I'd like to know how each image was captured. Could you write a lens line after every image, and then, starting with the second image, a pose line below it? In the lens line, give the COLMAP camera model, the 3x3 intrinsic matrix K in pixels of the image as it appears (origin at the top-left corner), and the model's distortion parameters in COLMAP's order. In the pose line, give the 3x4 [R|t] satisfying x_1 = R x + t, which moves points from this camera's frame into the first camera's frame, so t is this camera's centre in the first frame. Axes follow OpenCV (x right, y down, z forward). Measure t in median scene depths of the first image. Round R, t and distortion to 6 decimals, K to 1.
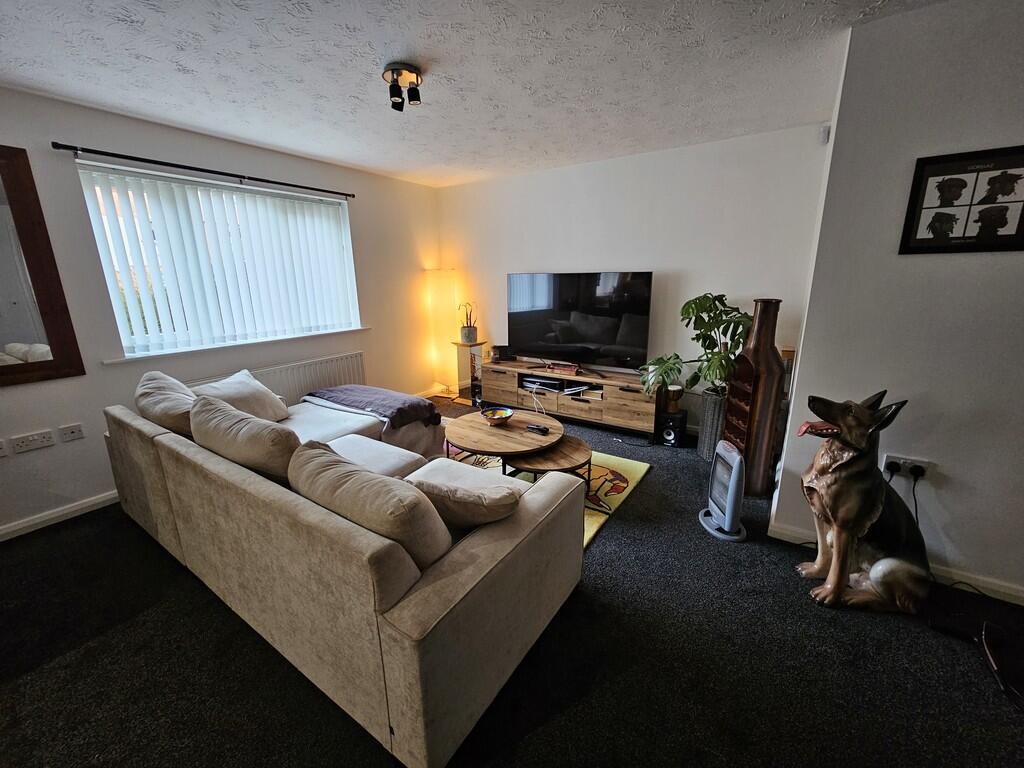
lens RADIAL K [[420.5, 0, 510.5], [0, 420.5, 381.9], [0, 0, 1]] dist [0.002204, 0.000468]
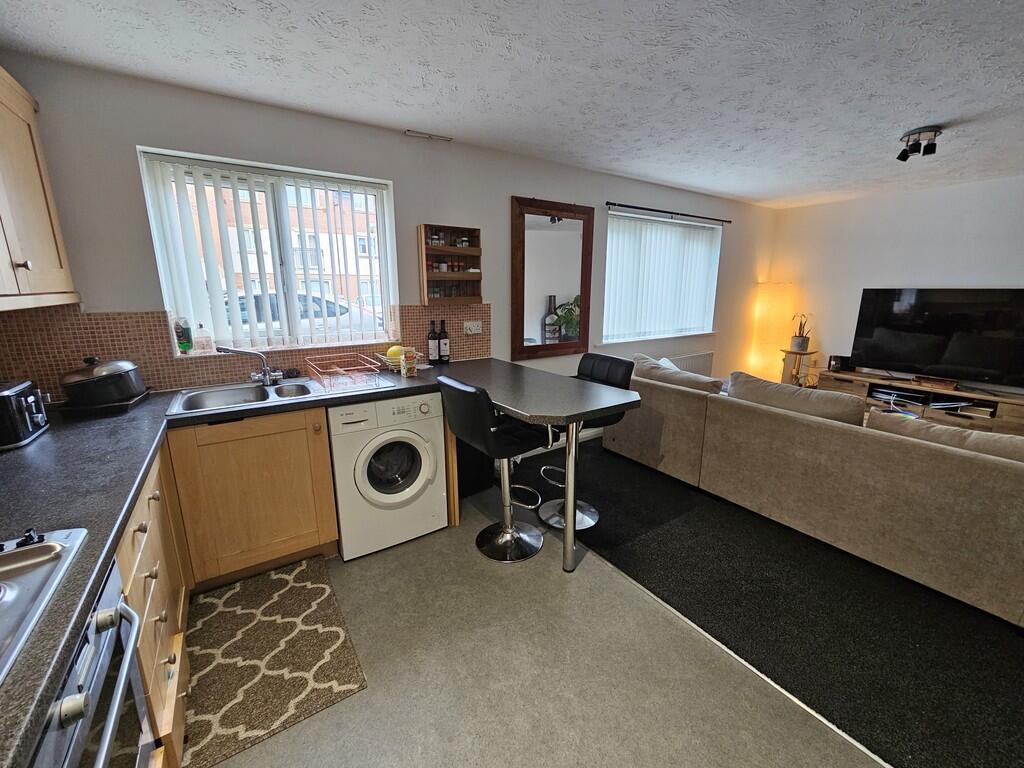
lens RADIAL K [[420.5, 0, 518.9], [0, 420.5, 380.1], [0, 0, 1]] dist [0.002204, 0.000468]
pose [[0.926637, 0.096431, -0.363380, -0.550924], [-0.106360, 0.994300, -0.007361, 0.096957], [0.360599, 0.045470, 0.931612, -0.387313]]
